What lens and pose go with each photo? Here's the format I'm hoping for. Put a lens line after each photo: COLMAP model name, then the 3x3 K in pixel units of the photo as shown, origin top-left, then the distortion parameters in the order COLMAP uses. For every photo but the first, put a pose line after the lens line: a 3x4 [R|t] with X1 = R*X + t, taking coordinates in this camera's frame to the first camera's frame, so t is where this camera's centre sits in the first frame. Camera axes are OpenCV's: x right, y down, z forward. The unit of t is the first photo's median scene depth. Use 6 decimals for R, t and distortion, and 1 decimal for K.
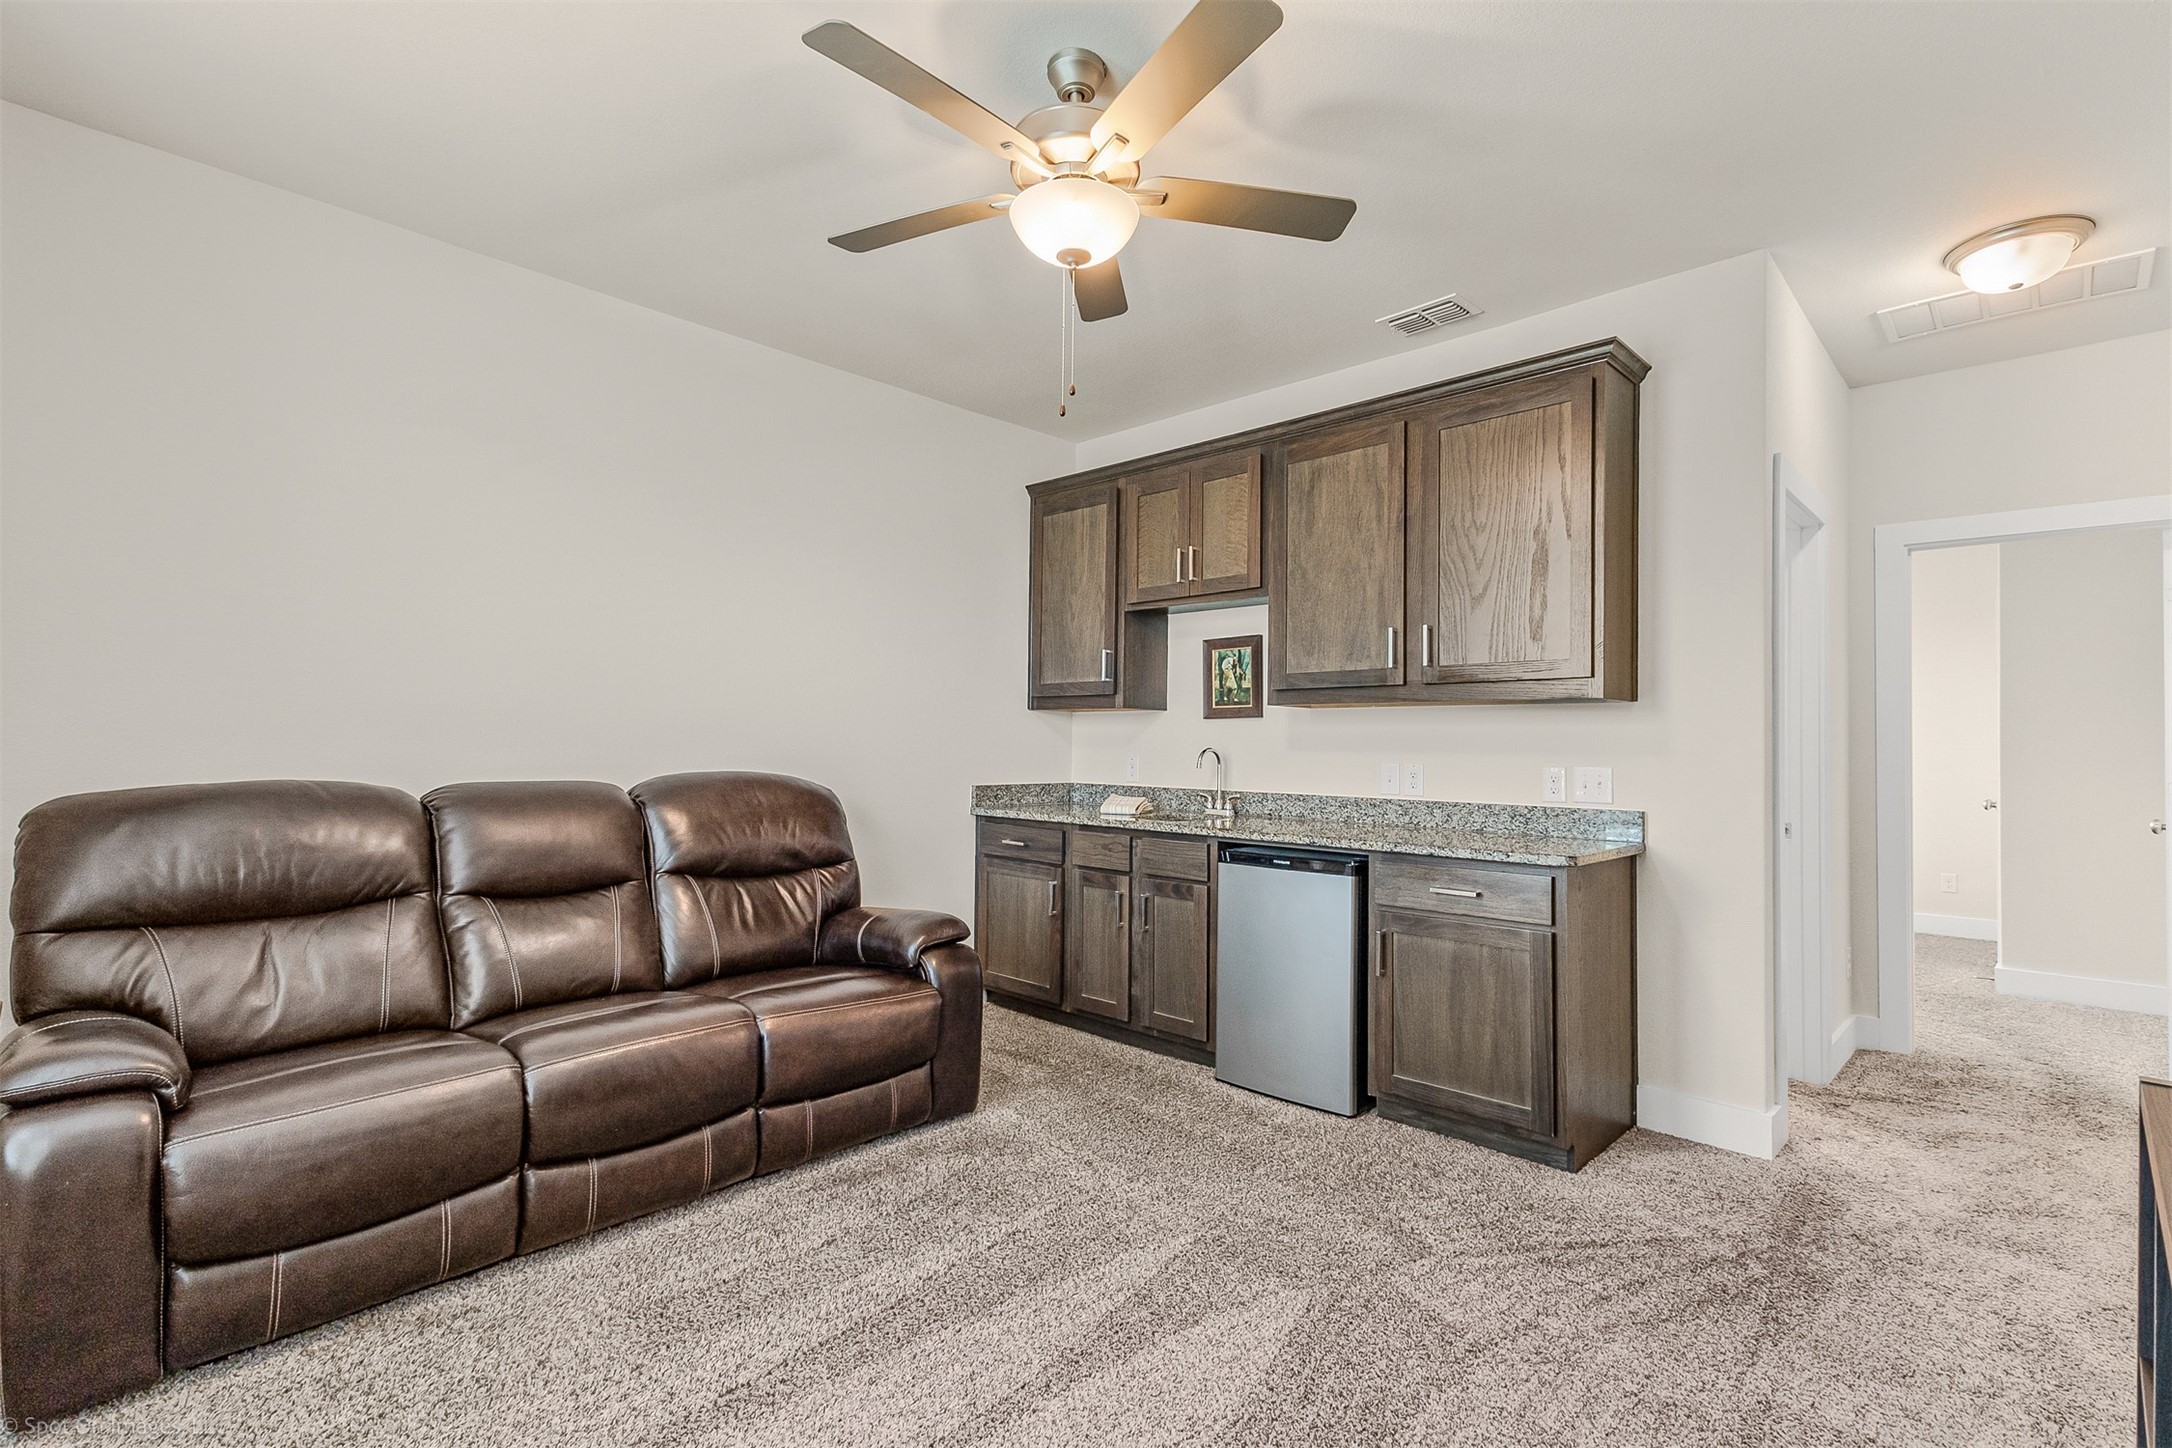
lens RADIAL K [[982.0, 0, 1069.7], [0, 982.0, 733.8], [0, 0, 1]] dist [0.003176, -0.002290]
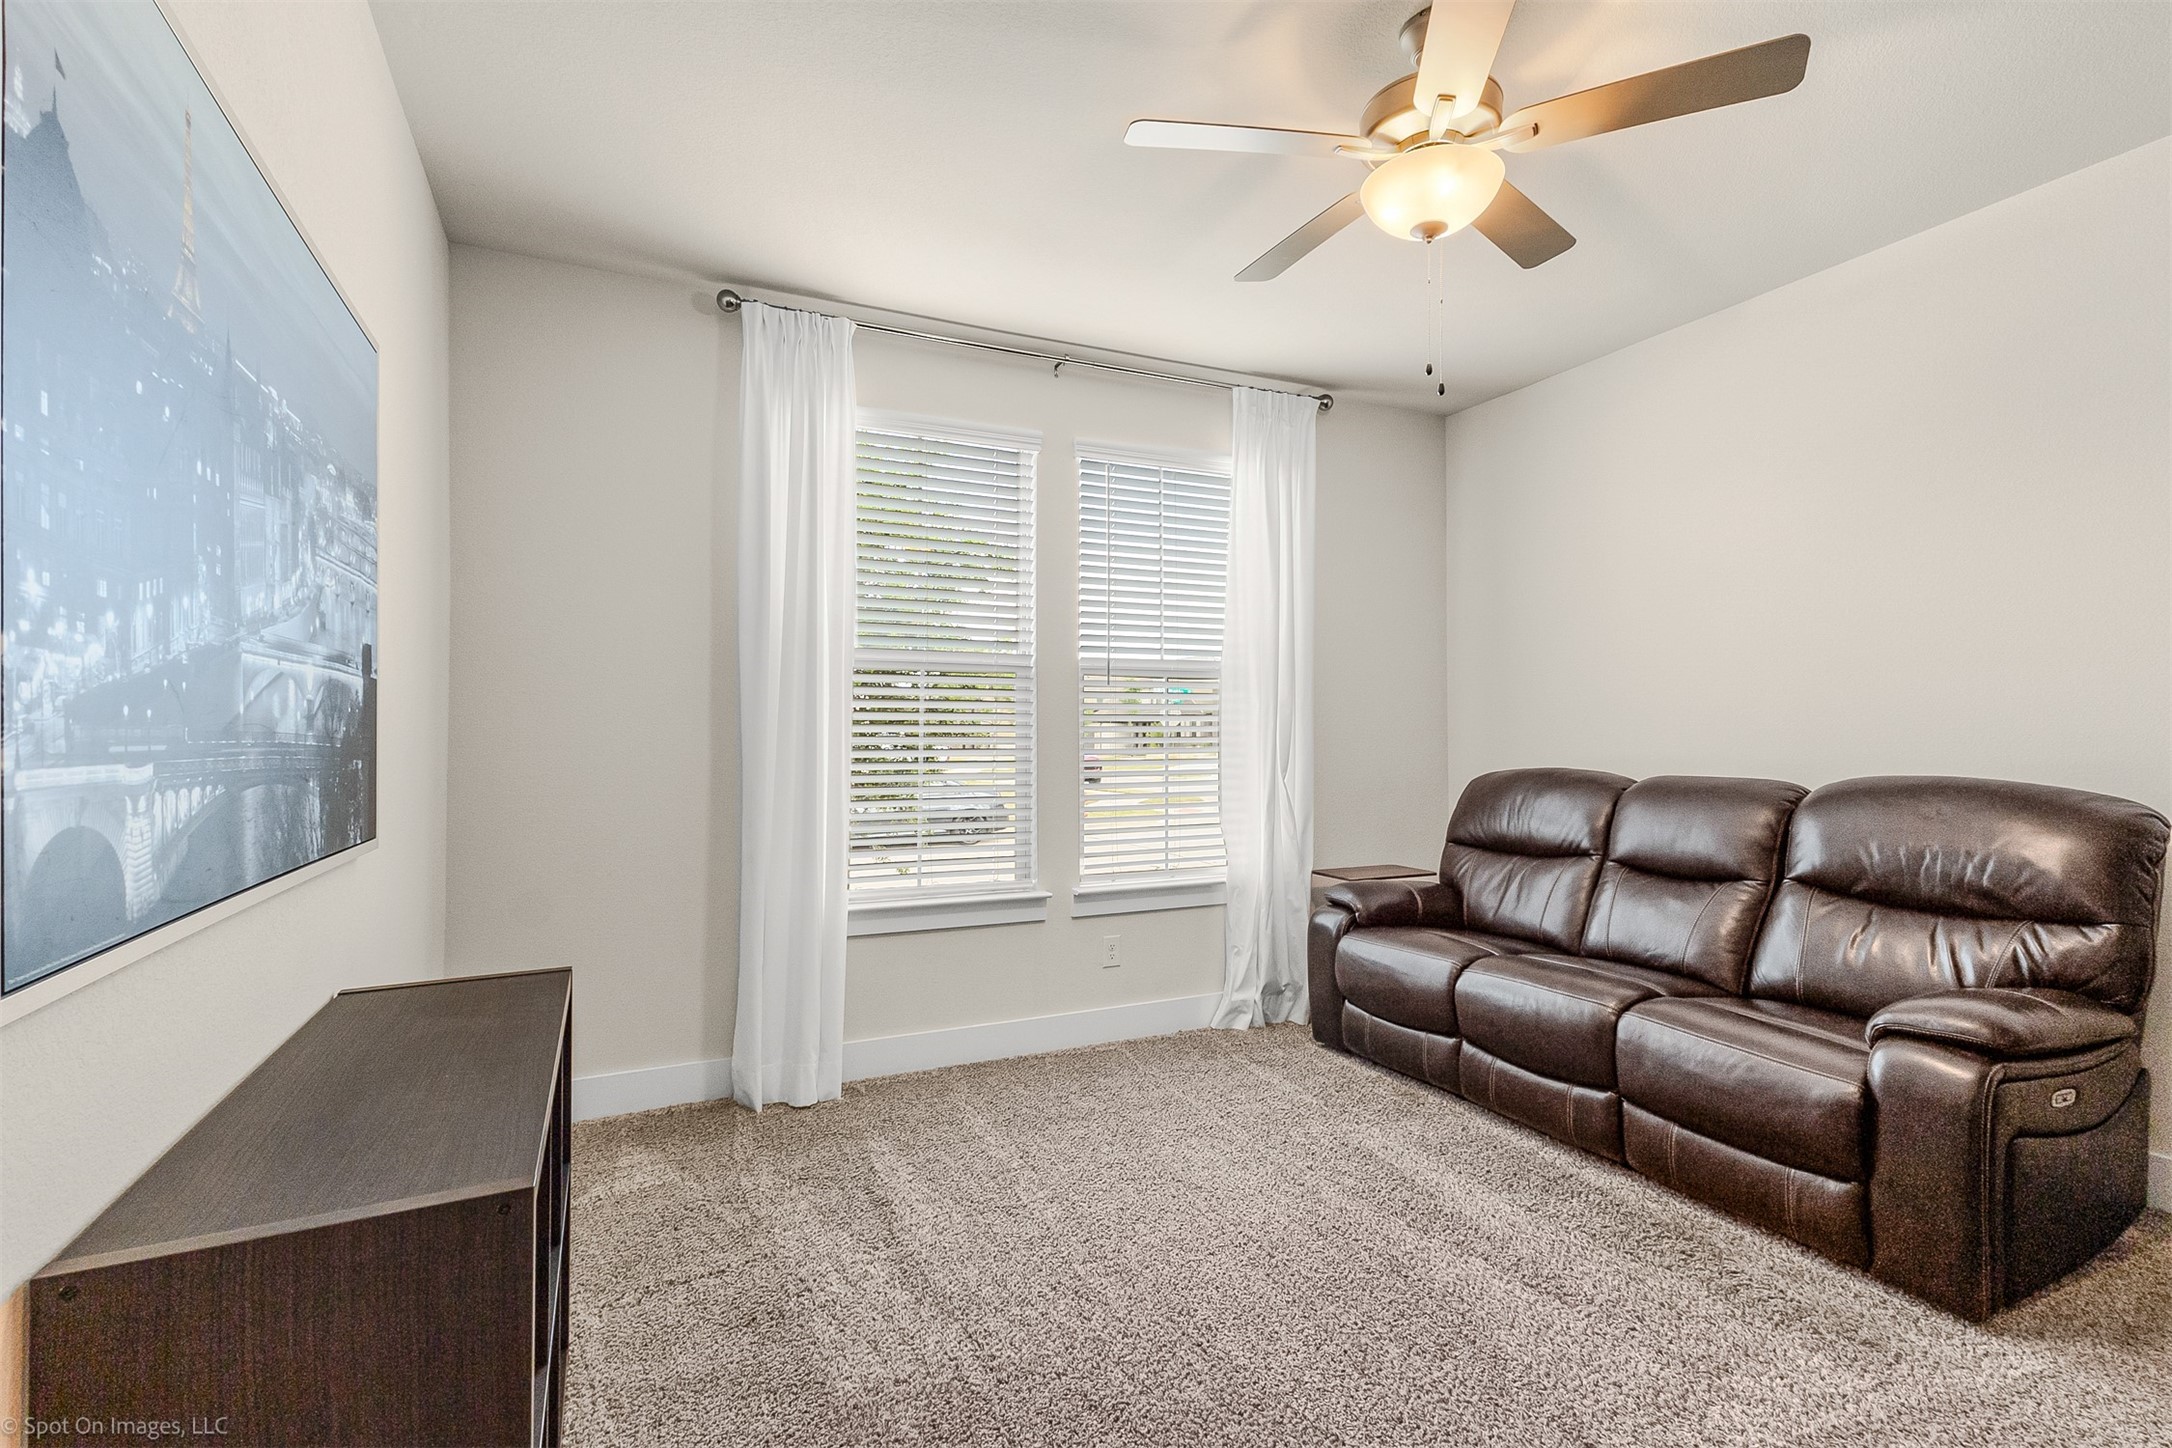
lens RADIAL K [[982.0, 0, 1081.3], [0, 982.0, 725.6], [0, 0, 1]] dist [0.003176, -0.002290]
pose [[-0.327181, -0.019739, -0.944755, 0.776934], [0.006235, 0.999715, -0.023047, 0.015206], [0.944941, -0.013431, -0.326965, 0.753950]]
